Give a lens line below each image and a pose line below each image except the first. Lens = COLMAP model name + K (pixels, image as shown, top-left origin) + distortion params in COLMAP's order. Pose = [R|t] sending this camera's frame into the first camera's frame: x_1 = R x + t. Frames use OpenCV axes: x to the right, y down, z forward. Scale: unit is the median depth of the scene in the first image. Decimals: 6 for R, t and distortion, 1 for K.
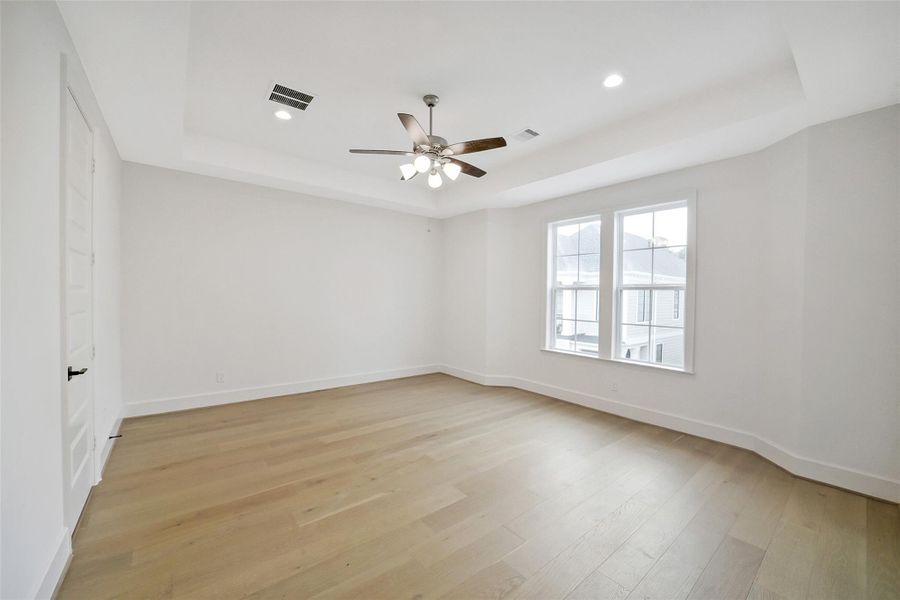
lens RADIAL K [[414.0, 0, 451.3], [0, 414.0, 320.1], [0, 0, 1]] dist [-0.058787, -0.000224]
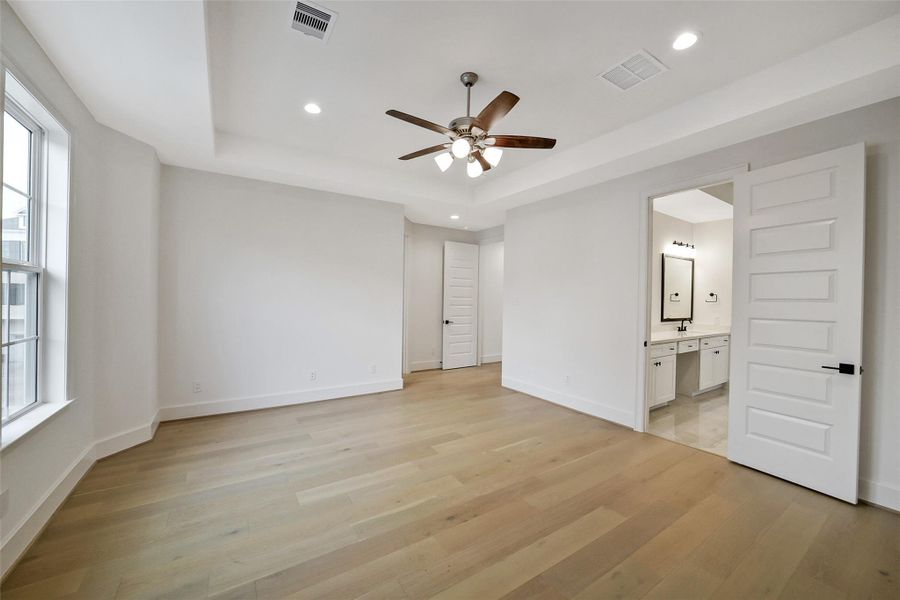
lens RADIAL K [[340.0, 0, 448.9], [0, 340.0, 302.1], [0, 0, 1]] dist [-0.000736, -0.000075]
pose [[-0.995975, -0.029447, 0.084660, -0.081243], [-0.023478, 0.997225, 0.070654, -0.094494], [-0.086506, 0.068382, -0.993902, 1.645915]]
